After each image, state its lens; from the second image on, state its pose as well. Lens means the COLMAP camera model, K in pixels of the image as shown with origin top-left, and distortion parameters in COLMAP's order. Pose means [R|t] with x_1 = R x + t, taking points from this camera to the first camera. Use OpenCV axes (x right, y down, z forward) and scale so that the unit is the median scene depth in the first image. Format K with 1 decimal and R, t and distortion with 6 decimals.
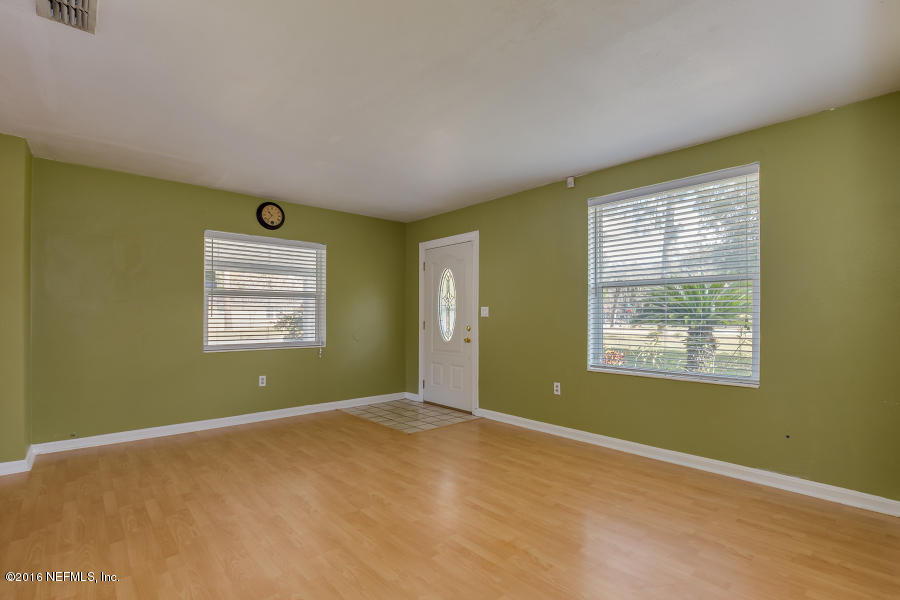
lens RADIAL K [[436.5, 0, 453.7], [0, 436.5, 310.1], [0, 0, 1]] dist [-0.022554, 0.000137]
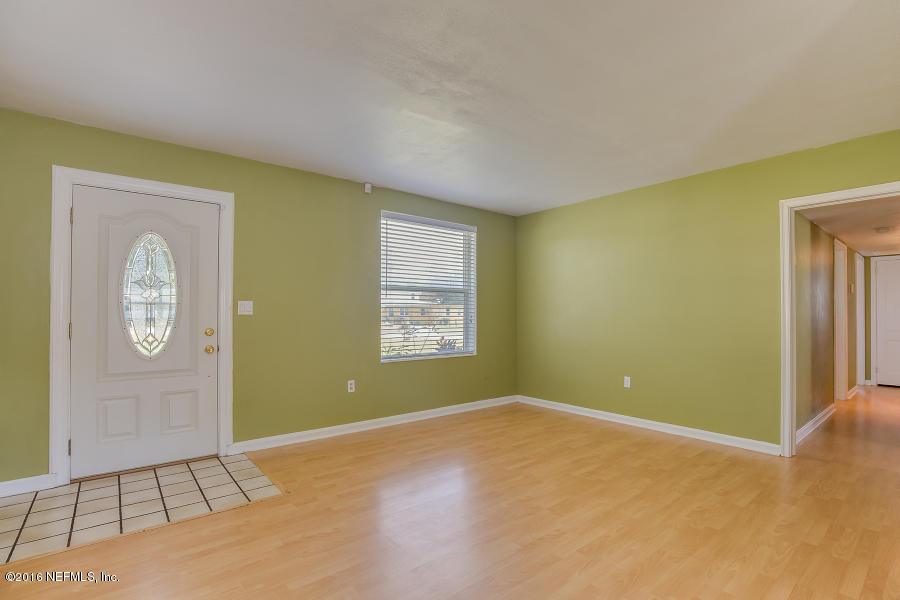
lens RADIAL K [[436.5, 0, 453.7], [0, 436.5, 310.1], [0, 0, 1]] dist [-0.022554, 0.000137]
pose [[0.017533, 0.008748, 0.999808, -0.879428], [-0.018363, 0.999796, -0.008426, 0.009494], [-0.999678, -0.018212, 0.017690, 0.860705]]
